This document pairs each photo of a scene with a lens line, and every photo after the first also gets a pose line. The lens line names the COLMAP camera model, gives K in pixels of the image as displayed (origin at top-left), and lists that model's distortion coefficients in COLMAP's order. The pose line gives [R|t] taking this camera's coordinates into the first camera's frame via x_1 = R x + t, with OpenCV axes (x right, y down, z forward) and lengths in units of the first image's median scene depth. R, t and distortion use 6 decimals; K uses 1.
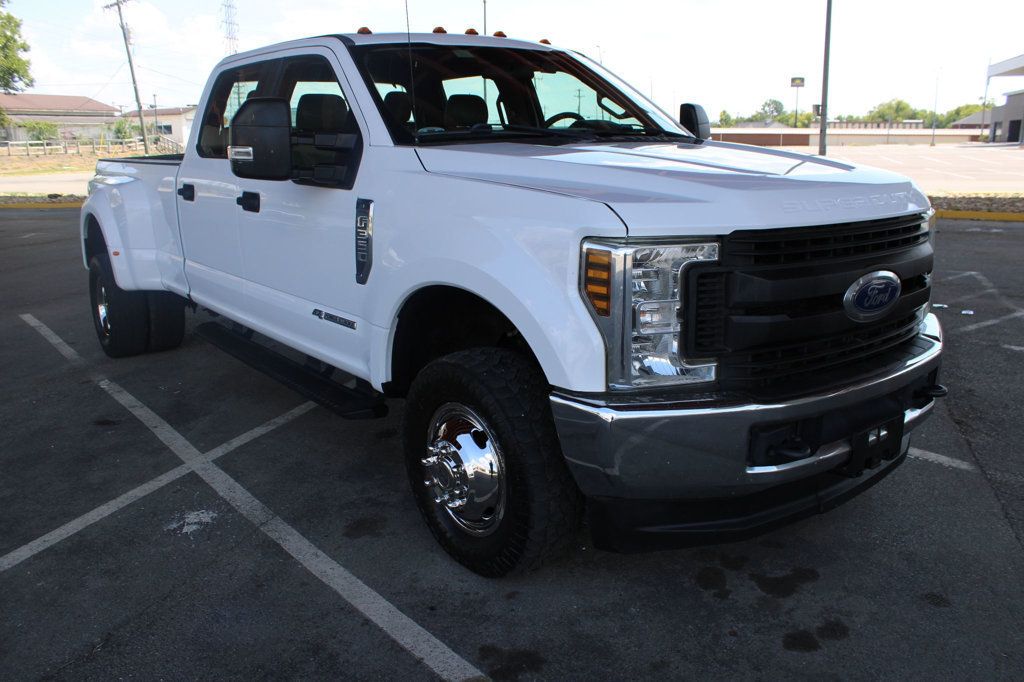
lens RADIAL K [[859.3, 0, 512.0], [0, 859.3, 341.0], [0, 0, 1]] dist [-0.155914, 0.138337]
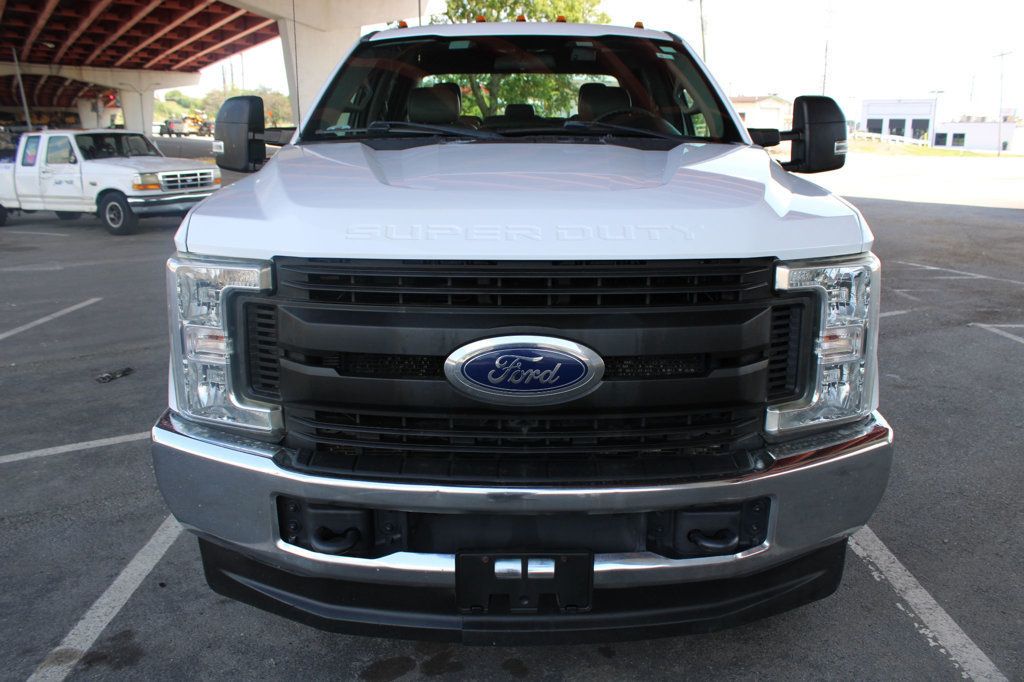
lens RADIAL K [[859.3, 0, 512.0], [0, 859.3, 341.0], [0, 0, 1]] dist [-0.155914, 0.138337]
pose [[0.777338, 0.157214, -0.609122, 0.901464], [-0.145631, 0.986938, 0.068879, -0.131141], [0.611994, 0.035165, 0.790080, 0.467299]]
